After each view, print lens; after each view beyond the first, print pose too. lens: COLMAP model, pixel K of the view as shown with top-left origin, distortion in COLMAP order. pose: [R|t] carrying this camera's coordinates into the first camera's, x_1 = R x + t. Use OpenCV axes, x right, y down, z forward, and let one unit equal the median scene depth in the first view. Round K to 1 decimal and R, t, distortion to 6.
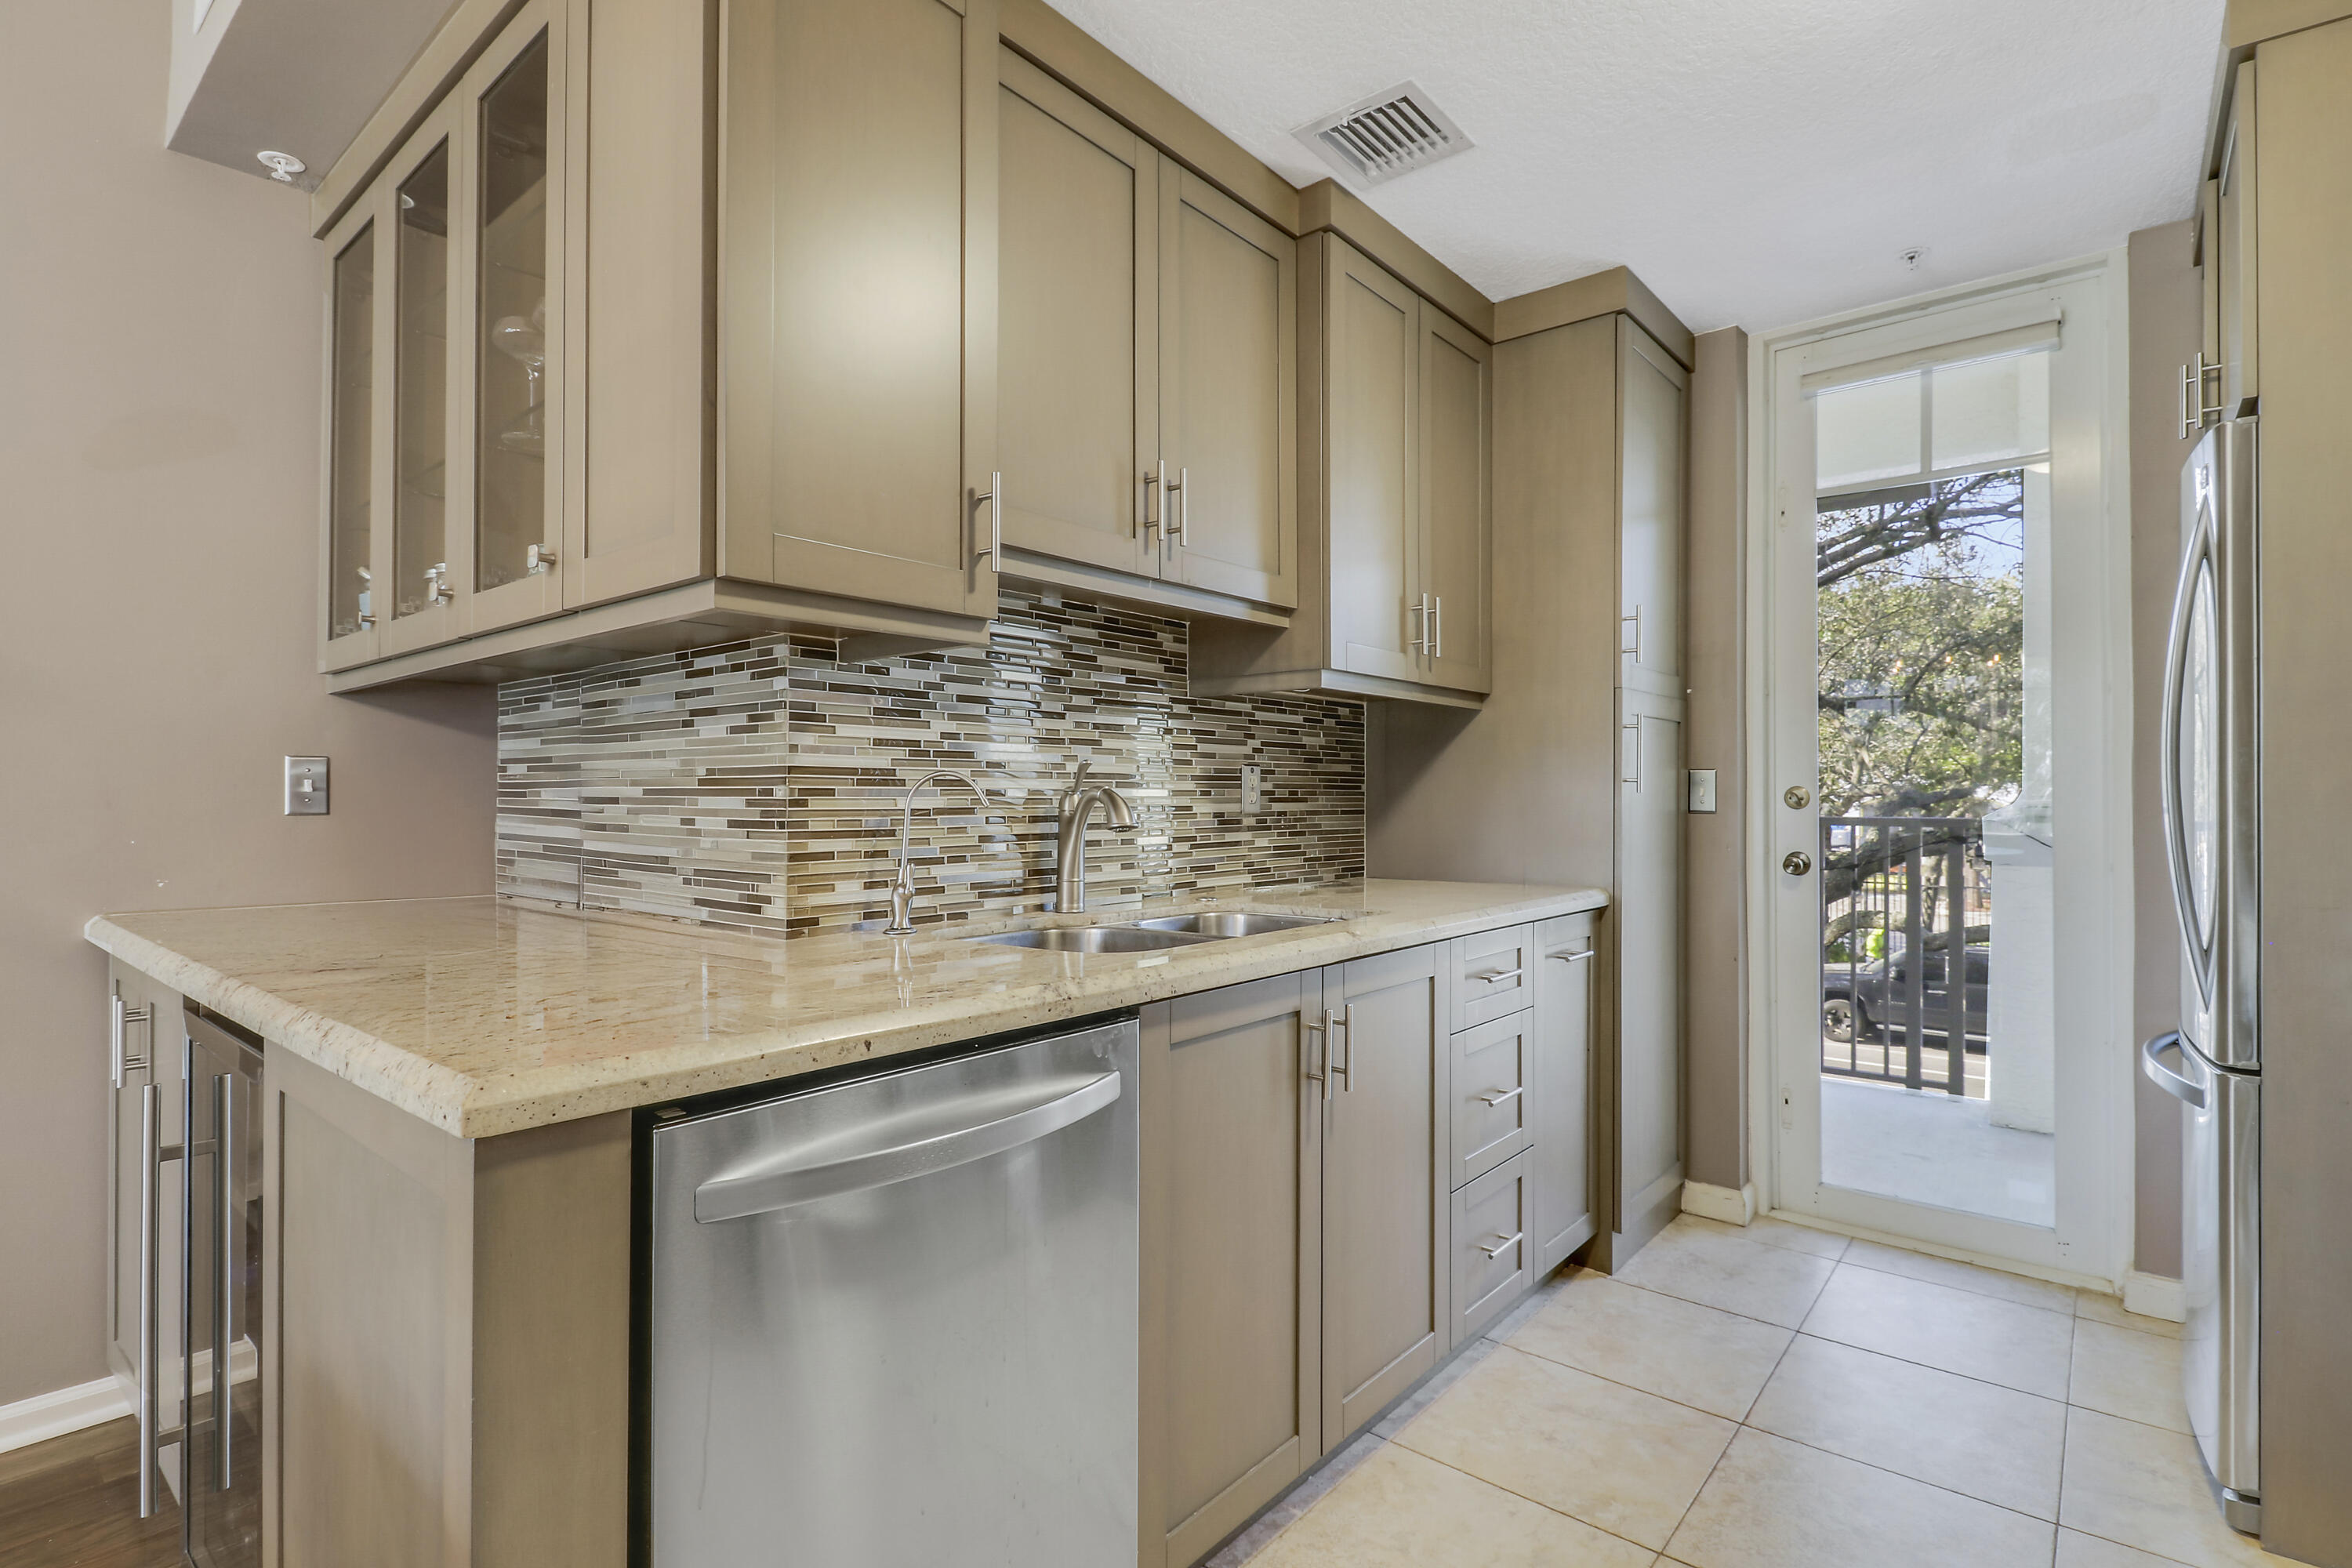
lens RADIAL K [[1123.0, 0, 1168.9], [0, 1123.0, 792.8], [0, 0, 1]] dist [0.010931, -0.016828]
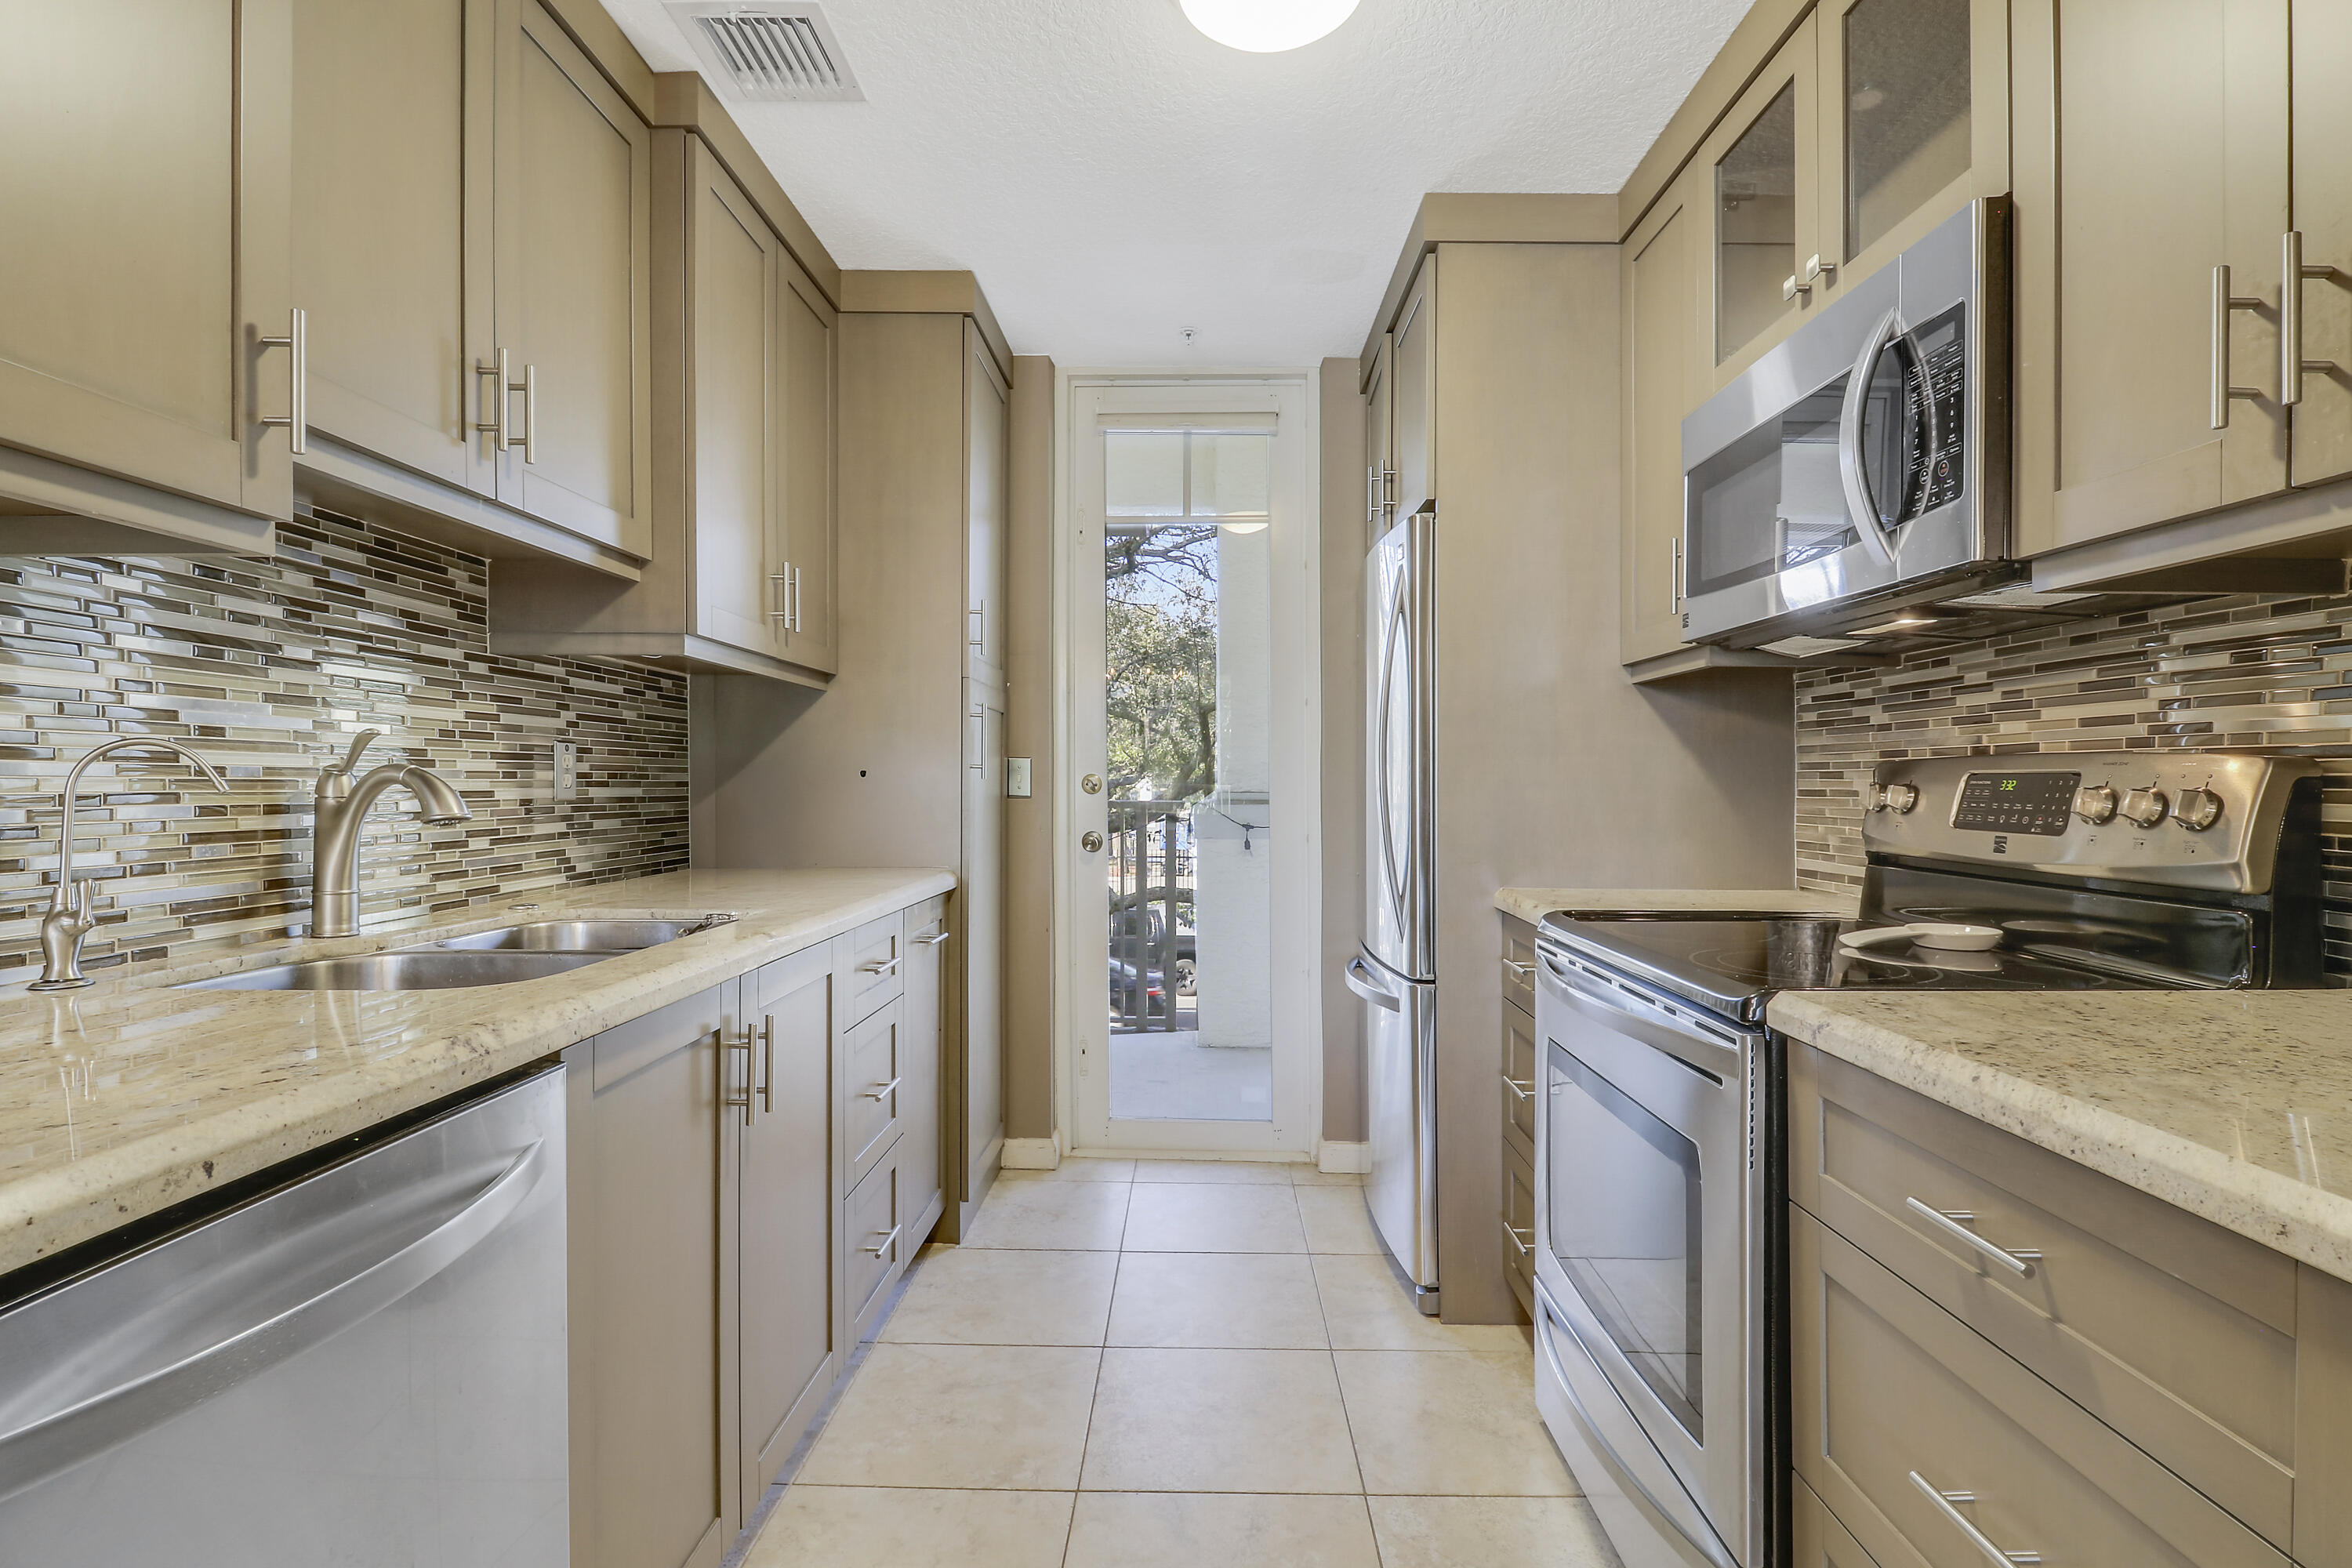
lens RADIAL K [[1123.0, 0, 1194.2], [0, 1123.0, 786.6], [0, 0, 1]] dist [0.010931, -0.016828]
pose [[0.769202, 0.003527, 0.638997, -0.111995], [-0.008629, 0.999951, 0.004868, 0.000535], [-0.638948, -0.009259, 0.769194, 0.074297]]
